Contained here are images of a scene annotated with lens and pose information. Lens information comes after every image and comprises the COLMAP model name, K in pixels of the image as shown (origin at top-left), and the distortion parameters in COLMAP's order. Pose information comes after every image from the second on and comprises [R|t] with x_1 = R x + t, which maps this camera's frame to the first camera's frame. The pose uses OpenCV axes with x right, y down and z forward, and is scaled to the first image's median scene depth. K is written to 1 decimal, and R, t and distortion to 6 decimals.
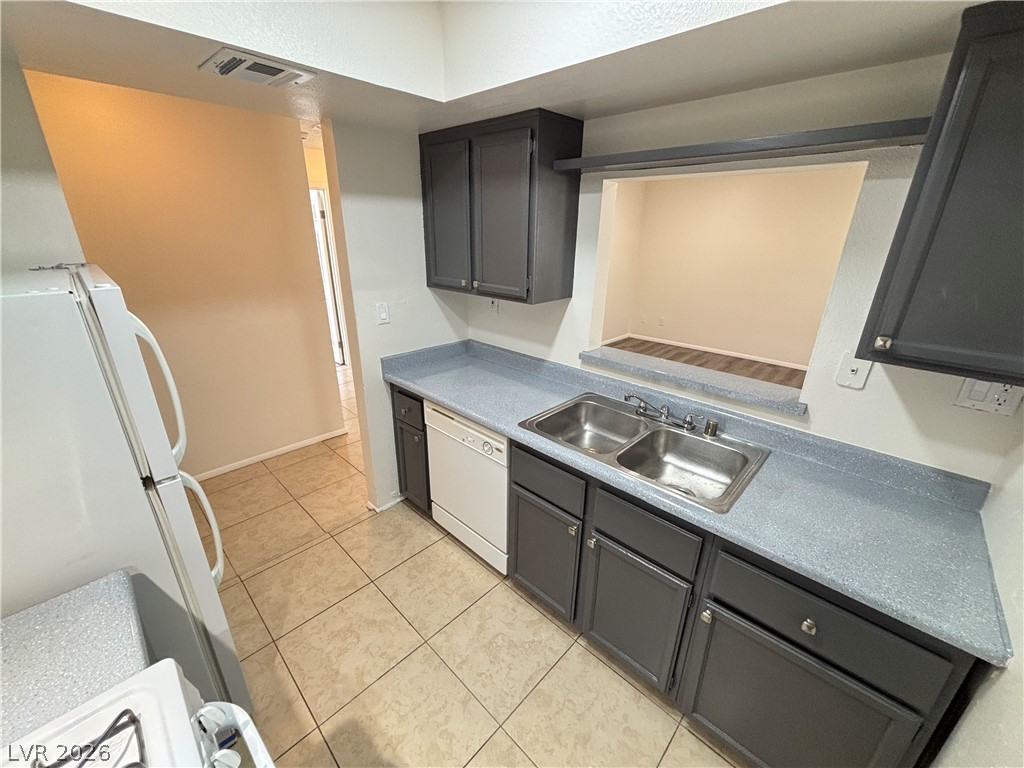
lens RADIAL K [[412.8, 0, 511.2], [0, 412.8, 382.8], [0, 0, 1]] dist [-0.001681, 0.000013]
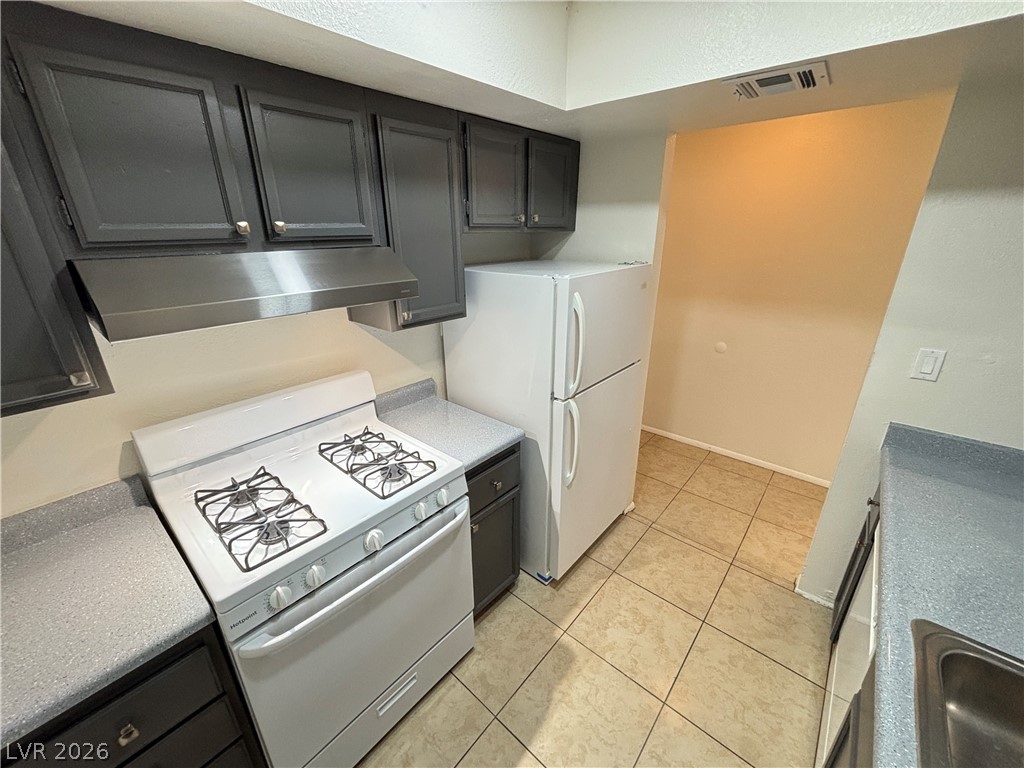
lens RADIAL K [[412.8, 0, 511.2], [0, 412.8, 382.8], [0, 0, 1]] dist [-0.001681, 0.000013]
pose [[0.057071, 0.341615, -0.938106, 0.339387], [-0.342060, 0.889456, 0.303090, -0.132048], [0.937944, 0.303590, 0.167615, 0.300313]]
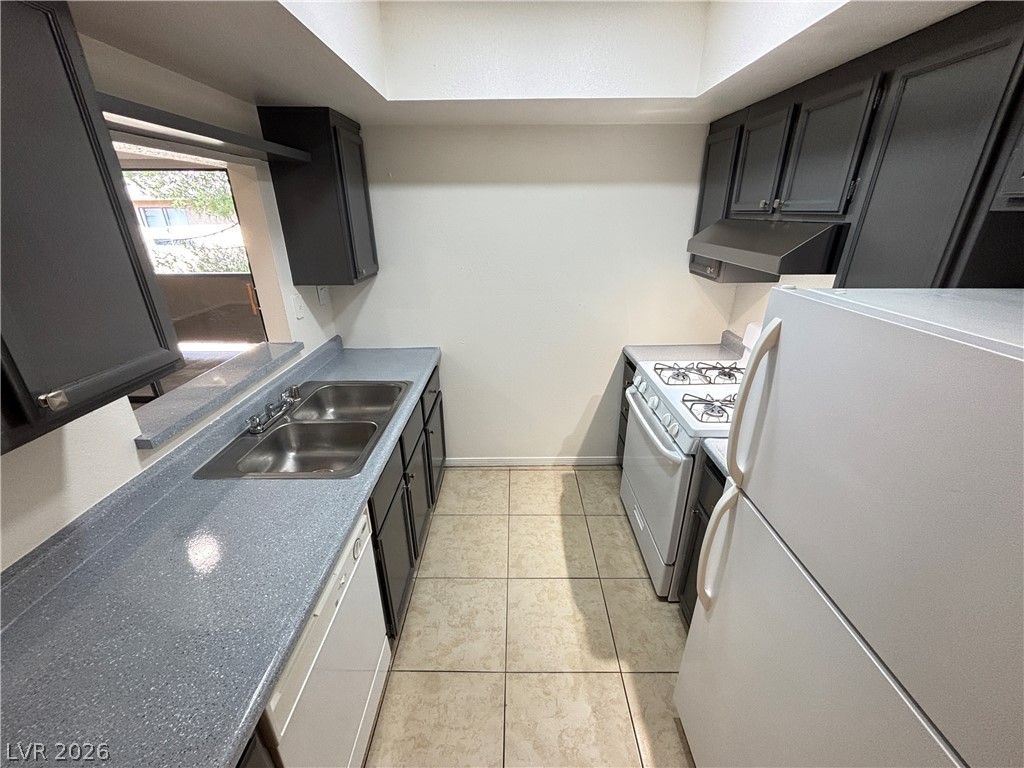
lens RADIAL K [[412.8, 0, 511.2], [0, 412.8, 382.8], [0, 0, 1]] dist [-0.001681, 0.000013]
pose [[-0.690507, -0.283457, 0.665471, -0.587298], [0.249253, 0.770421, 0.586791, -0.372881], [-0.679024, 0.571054, -0.461328, 0.952064]]
